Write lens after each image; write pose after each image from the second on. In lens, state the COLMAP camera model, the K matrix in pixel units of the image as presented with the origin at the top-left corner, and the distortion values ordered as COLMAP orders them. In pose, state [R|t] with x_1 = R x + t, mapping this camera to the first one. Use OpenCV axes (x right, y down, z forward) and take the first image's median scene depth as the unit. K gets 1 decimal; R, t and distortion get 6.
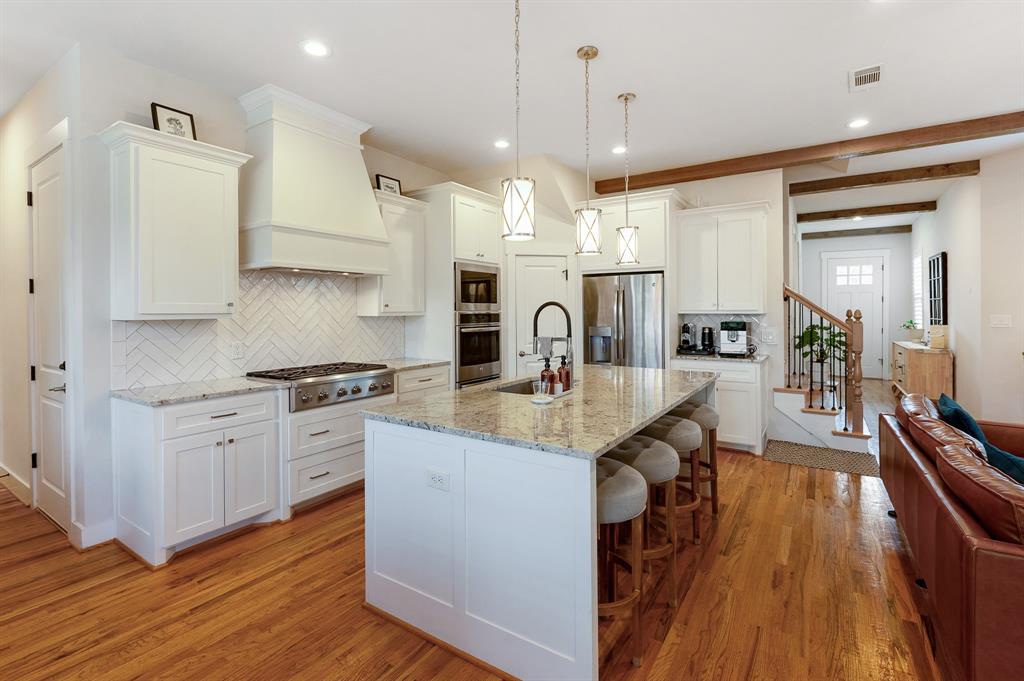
lens RADIAL K [[463.1, 0, 508.4], [0, 463.1, 310.9], [0, 0, 1]] dist [0.004127, -0.002860]
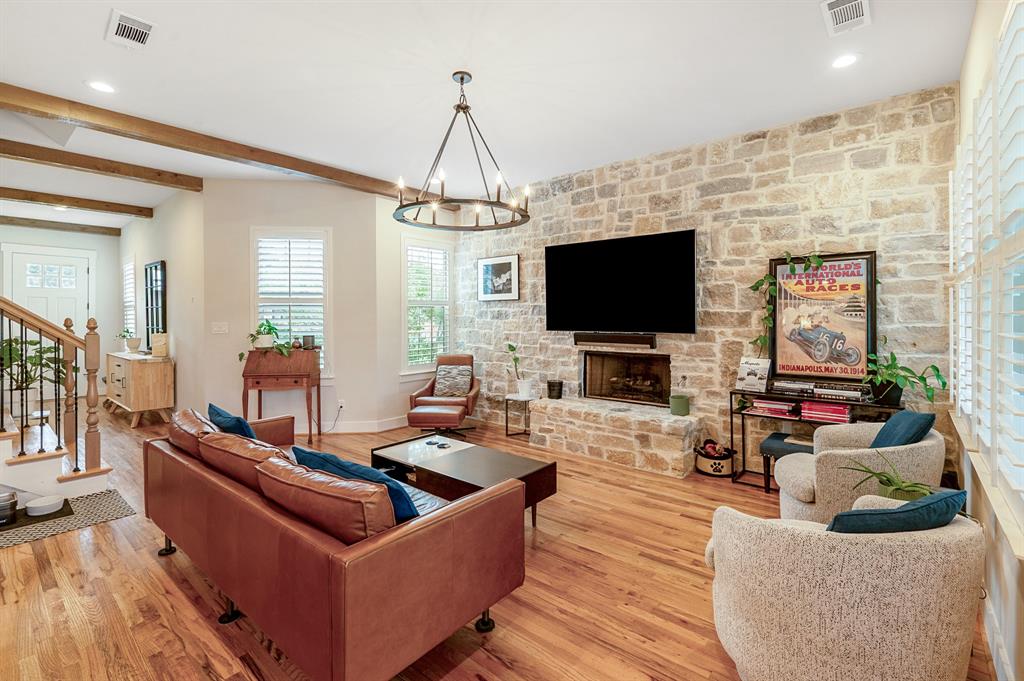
lens RADIAL K [[463.1, 0, 519.9], [0, 463.1, 319.0], [0, 0, 1]] dist [0.004127, -0.002860]
pose [[0.107768, -0.003059, 0.994171, 0.026205], [0.003742, 0.999989, 0.002671, -0.000123], [-0.994169, 0.003432, 0.107778, 0.163307]]
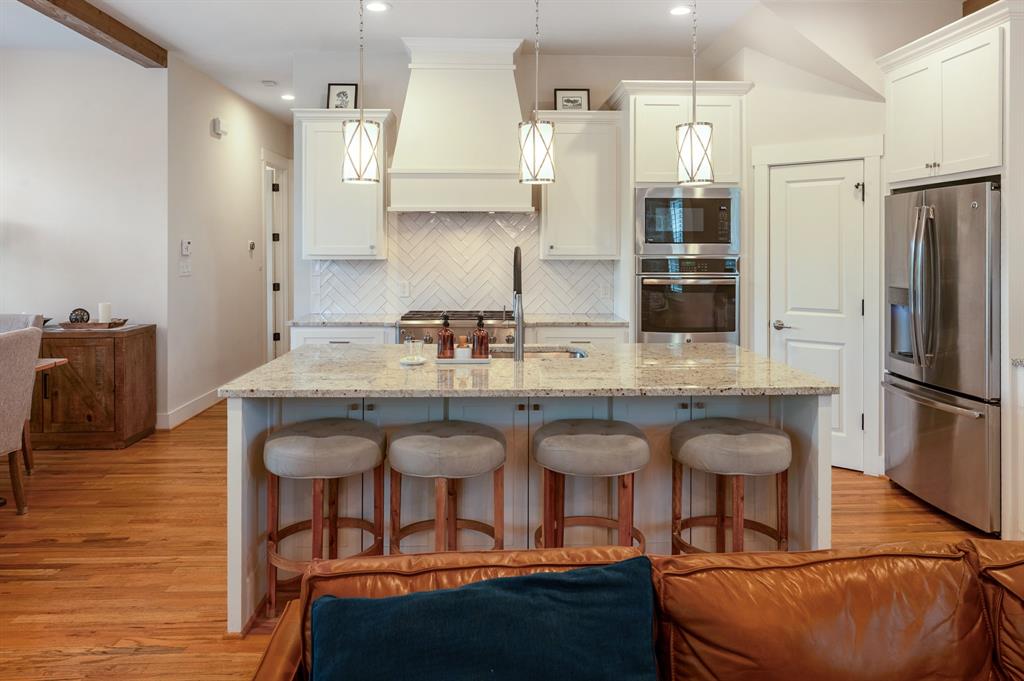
lens RADIAL K [[694.0, 0, 509.4], [0, 694.0, 249.4], [0, 0, 1]] dist [0.005245, -0.002570]
pose [[0.588094, 0.010173, -0.808729, 0.650319], [-0.004564, 0.999947, 0.009259, -0.017354], [0.808780, -0.001754, 0.588109, 0.192105]]
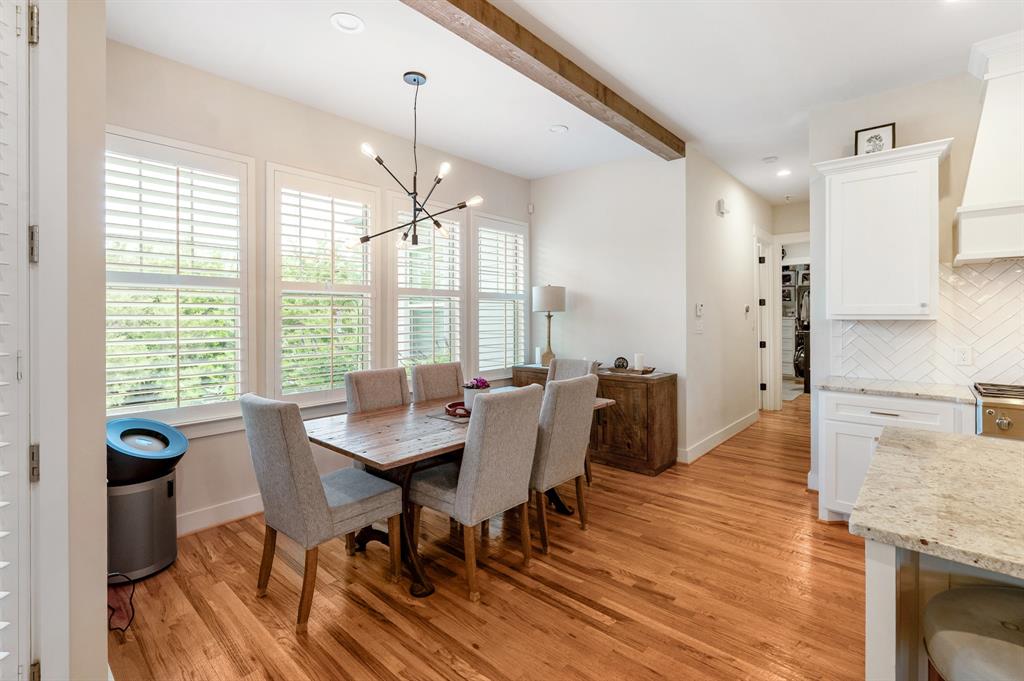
lens RADIAL K [[463.1, 0, 515.5], [0, 463.1, 314.8], [0, 0, 1]] dist [0.004127, -0.002860]
pose [[-0.128616, 0.005947, -0.991677, 0.311126], [0.004098, 0.999977, 0.005465, -0.001727], [0.991686, -0.003361, -0.128637, 0.197638]]
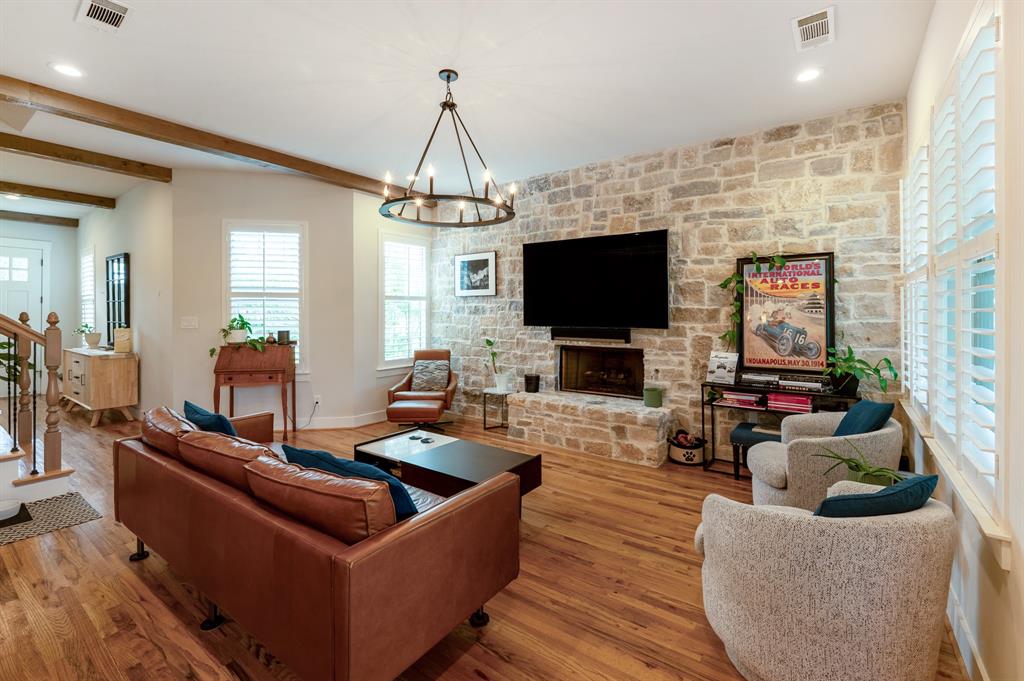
lens RADIAL K [[450.4, 0, 519.8], [0, 450.4, 311.0], [0, 0, 1]] dist [-0.000842, -0.000282]
pose [[0.035563, 0.004920, 0.999355, 0.030903], [0.000925, 0.999987, -0.004956, 0.000071], [-0.999367, 0.001101, 0.035558, 0.190533]]
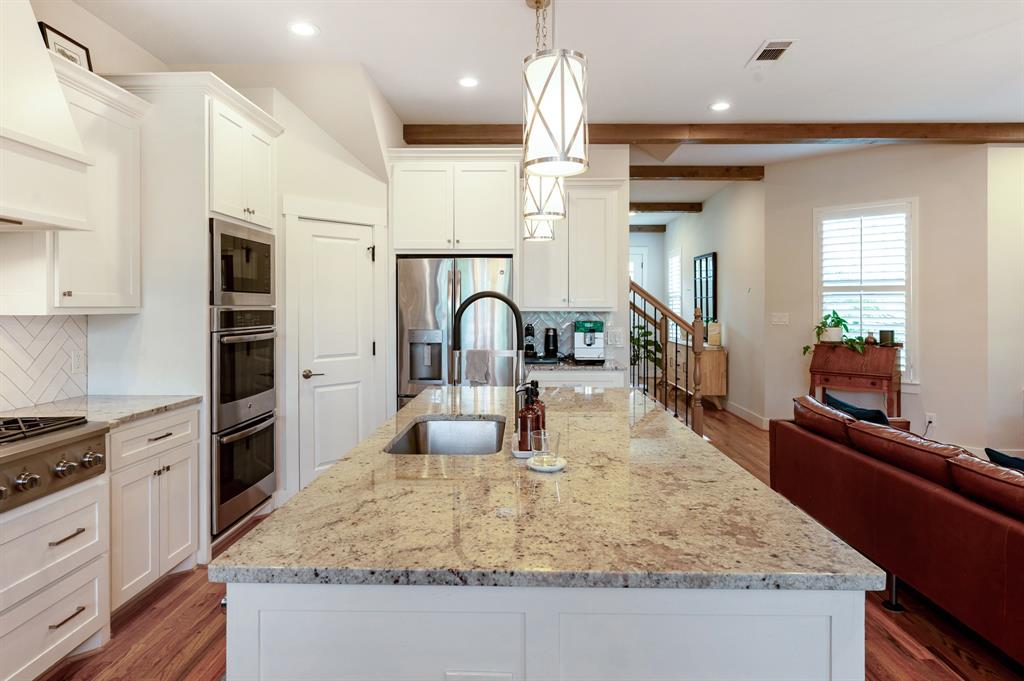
lens RADIAL K [[569.4, 0, 510.4], [0, 569.4, 306.7], [0, 0, 1]] dist [-0.001673, -0.001065]
pose [[0.845689, 0.006605, 0.533635, -0.174218], [-0.006034, 0.999978, -0.002815, 0.001246], [-0.533642, -0.000839, 0.845710, 0.224545]]
